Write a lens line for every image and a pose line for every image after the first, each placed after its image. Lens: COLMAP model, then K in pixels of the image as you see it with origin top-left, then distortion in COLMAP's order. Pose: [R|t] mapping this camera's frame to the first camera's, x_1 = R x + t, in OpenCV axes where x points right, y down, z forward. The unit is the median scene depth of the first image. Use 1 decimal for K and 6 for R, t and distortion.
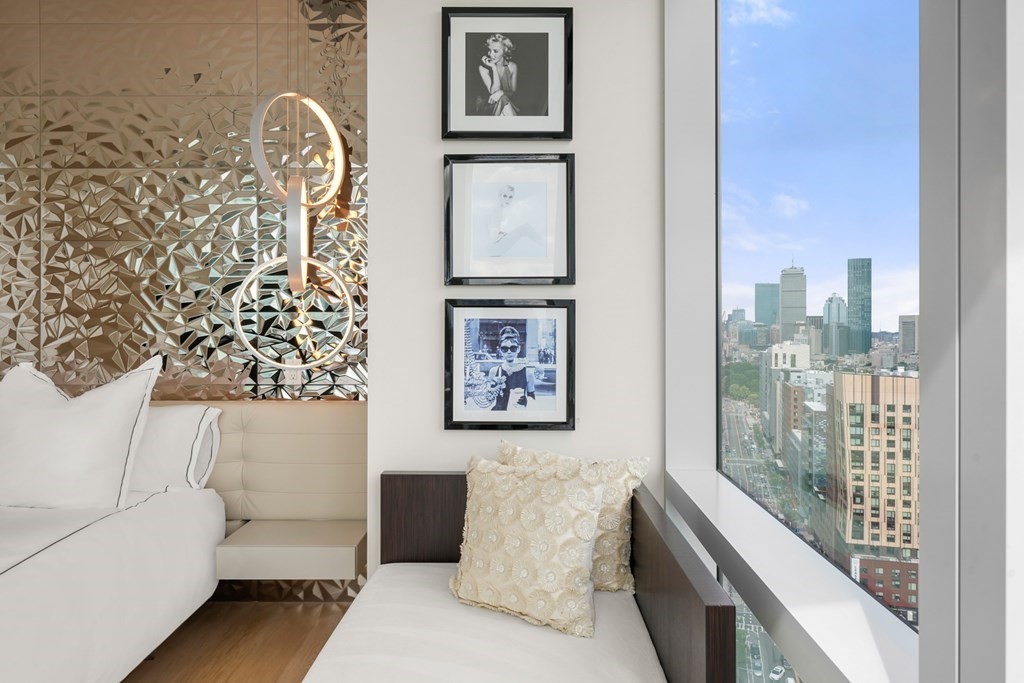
lens RADIAL K [[673.3, 0, 512.0], [0, 673.3, 344.7], [0, 0, 1]] dist [-0.005512, -0.001579]
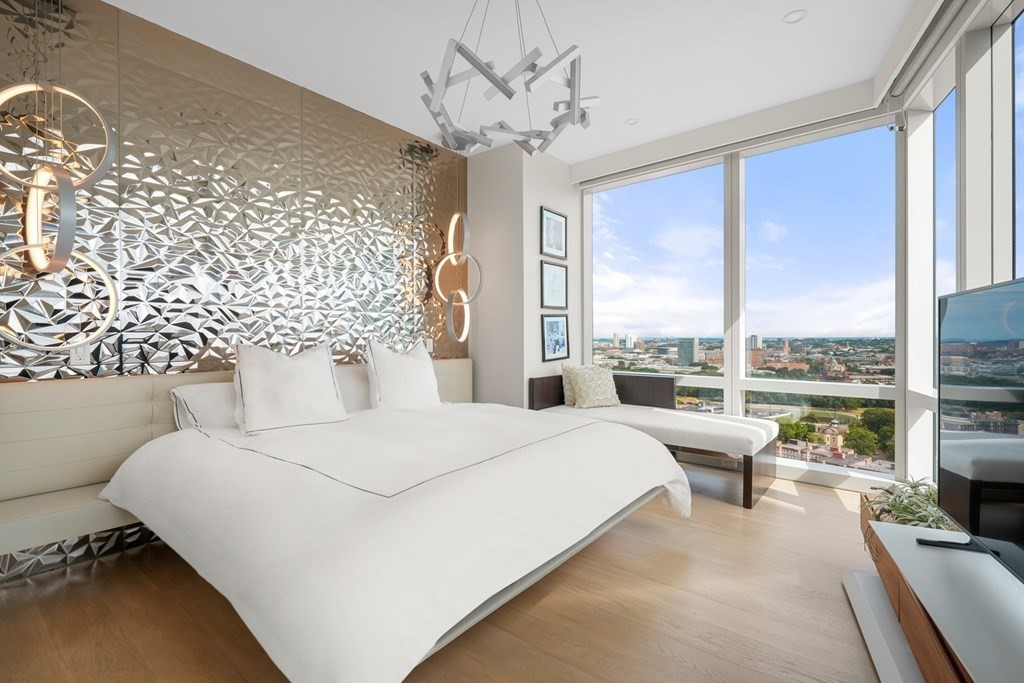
lens RADIAL K [[463.3, 0, 516.8], [0, 463.3, 337.0], [0, 0, 1]] dist [0.003042, -0.000919]
pose [[0.622968, -0.003663, 0.782239, -1.623700], [-0.004229, 0.999959, 0.008050, 0.013984], [-0.782236, -0.008323, 0.622927, -0.087362]]
